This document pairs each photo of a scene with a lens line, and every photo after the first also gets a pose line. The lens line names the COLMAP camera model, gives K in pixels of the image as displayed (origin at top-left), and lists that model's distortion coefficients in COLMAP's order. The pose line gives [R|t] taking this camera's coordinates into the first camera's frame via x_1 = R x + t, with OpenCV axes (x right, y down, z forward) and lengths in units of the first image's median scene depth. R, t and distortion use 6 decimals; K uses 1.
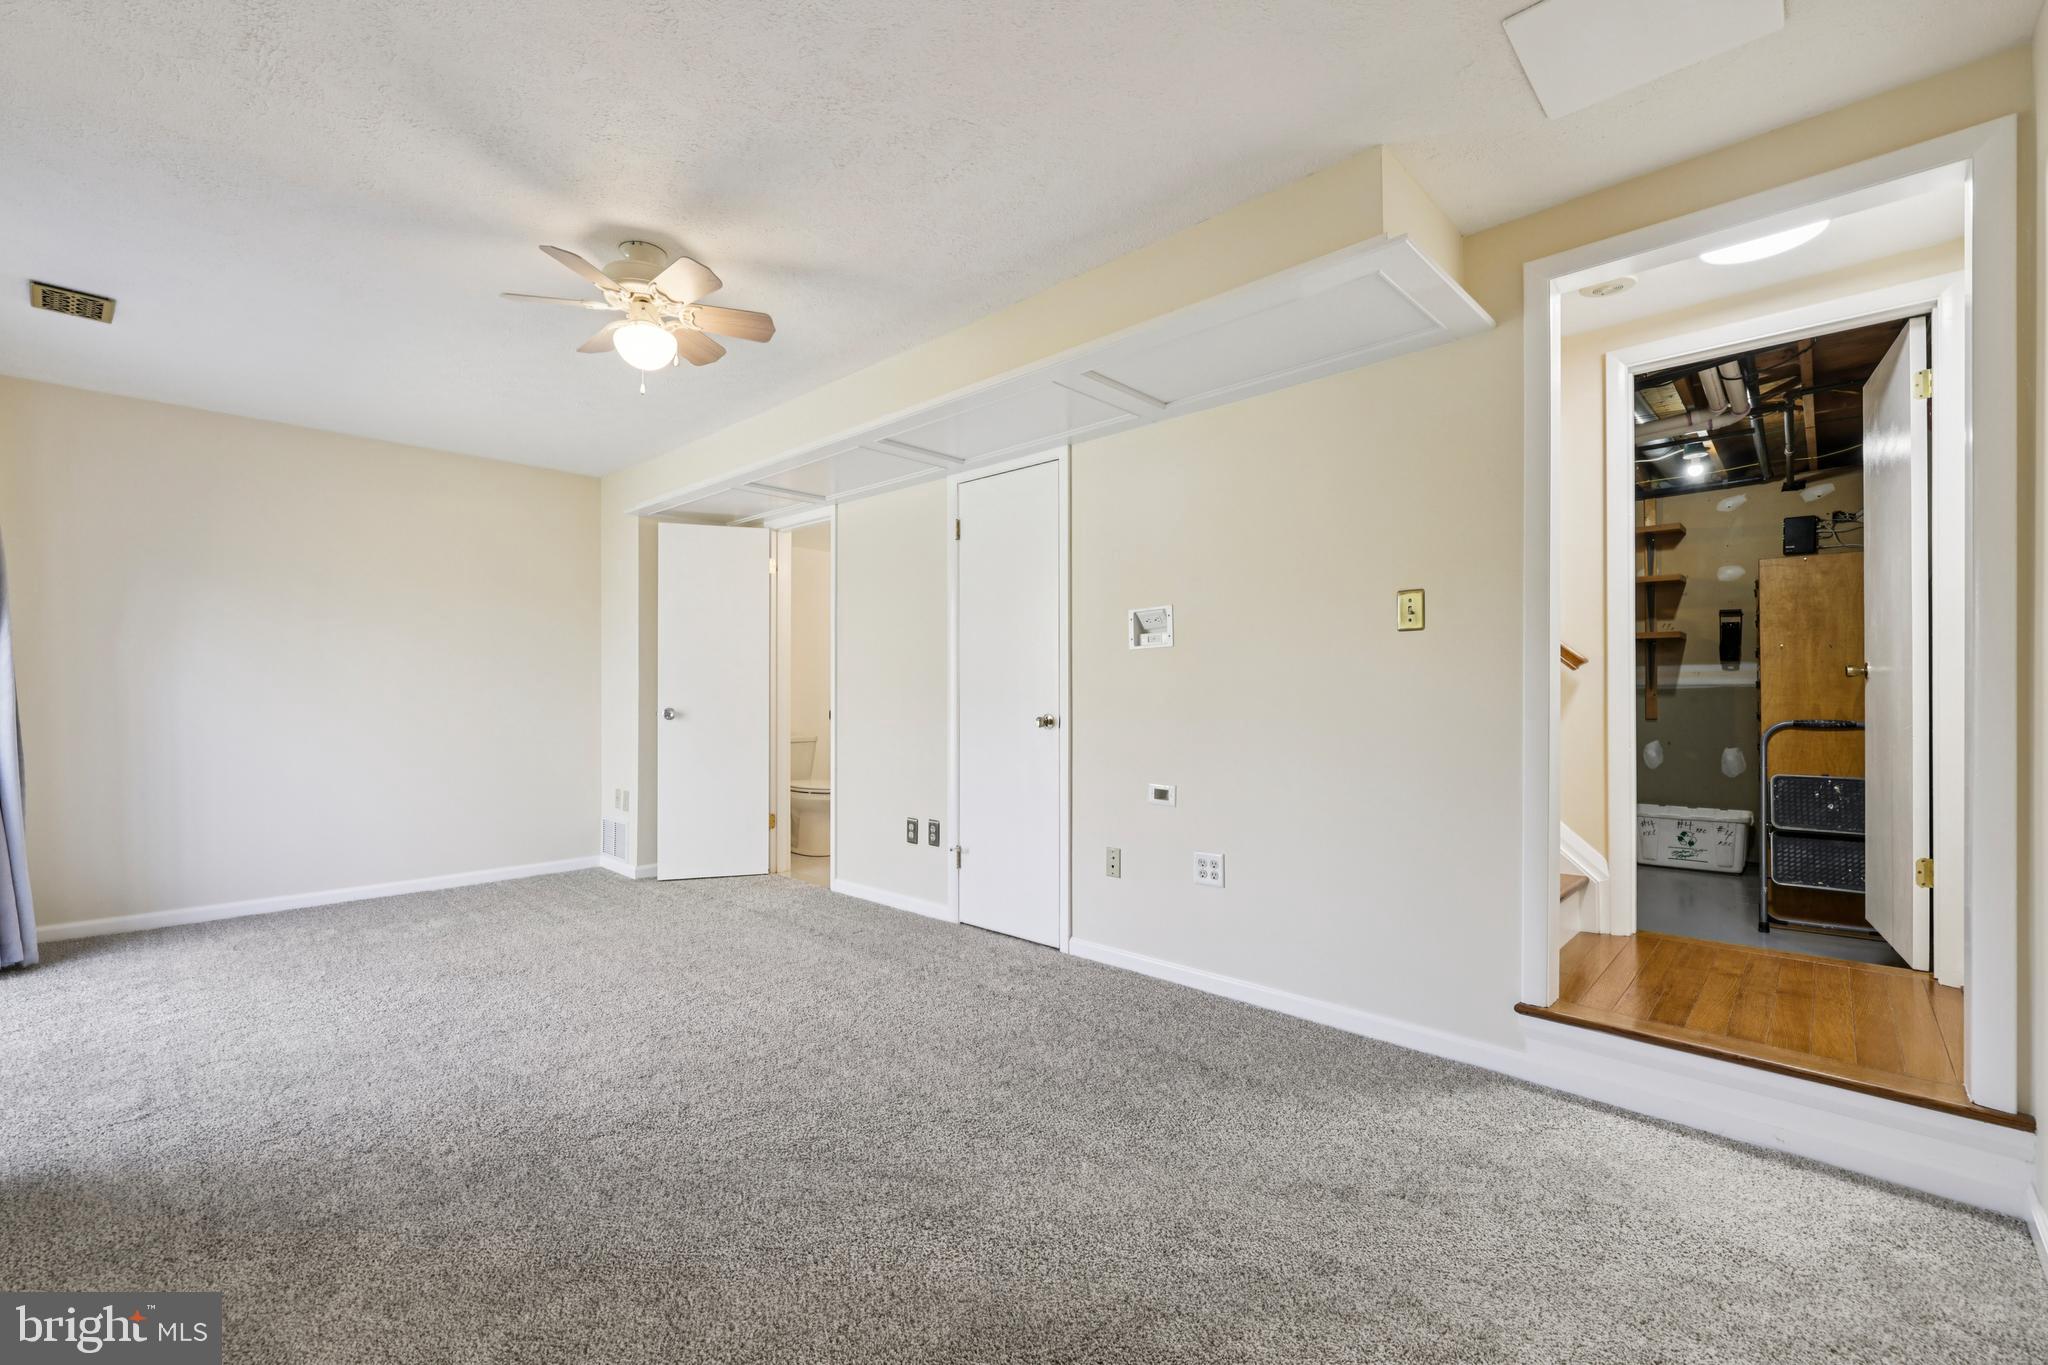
lens RADIAL K [[873.4, 0, 1035.5], [0, 873.4, 680.1], [0, 0, 1]] dist [0.000901, 0.000114]
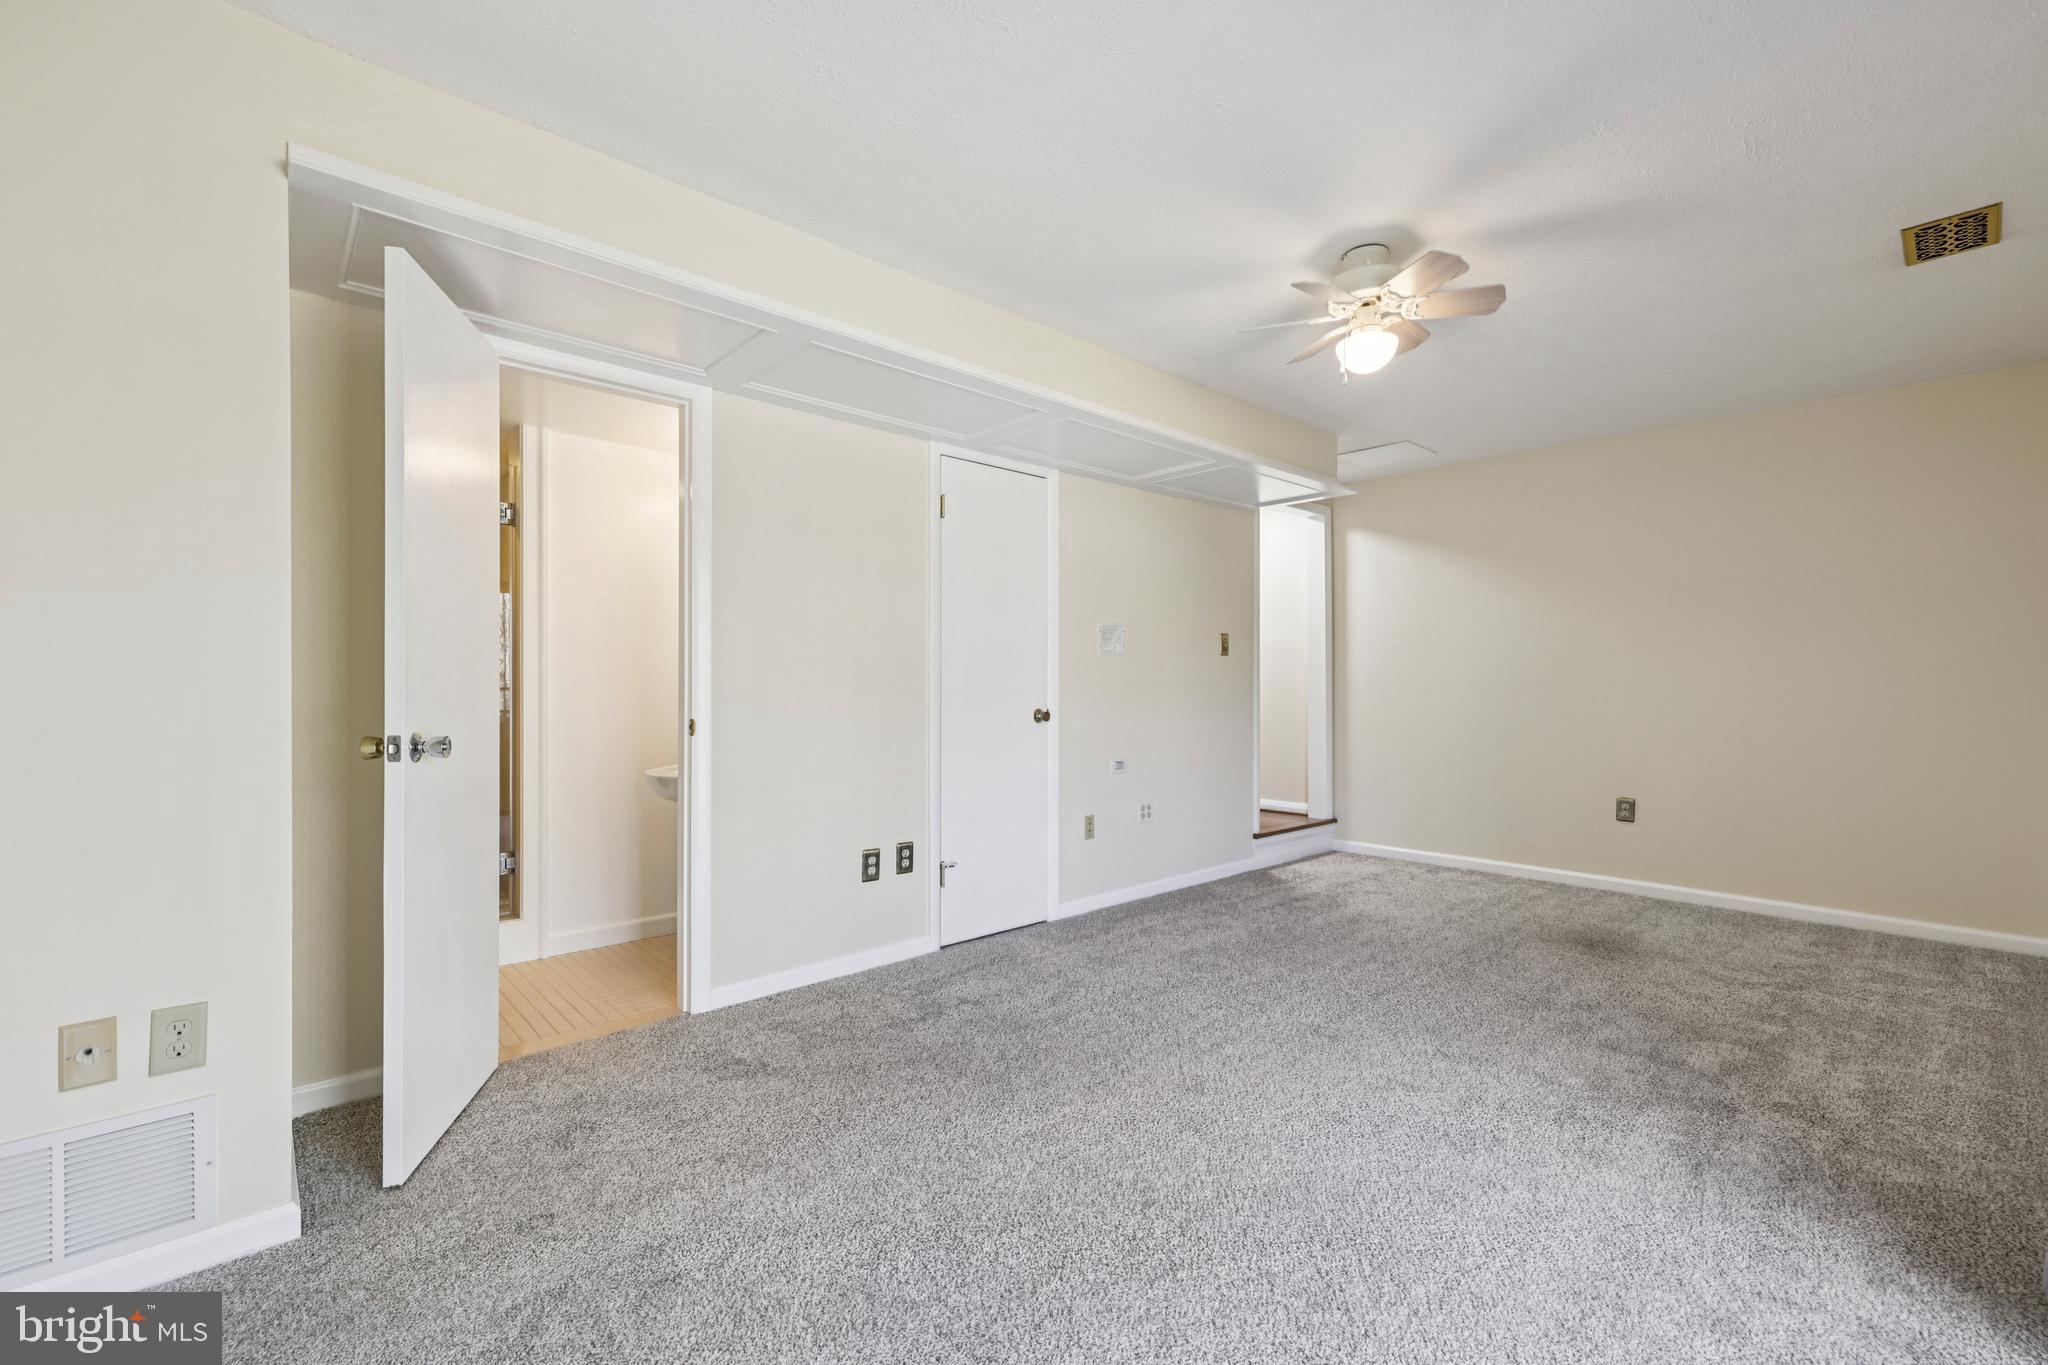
lens RADIAL K [[873.4, 0, 1035.5], [0, 873.4, 680.1], [0, 0, 1]] dist [0.000901, 0.000114]
pose [[0.071728, 0.006752, 0.997401, -0.941120], [-0.010198, 0.999930, -0.006035, 0.008788], [-0.997372, -0.009738, 0.071792, 0.816453]]
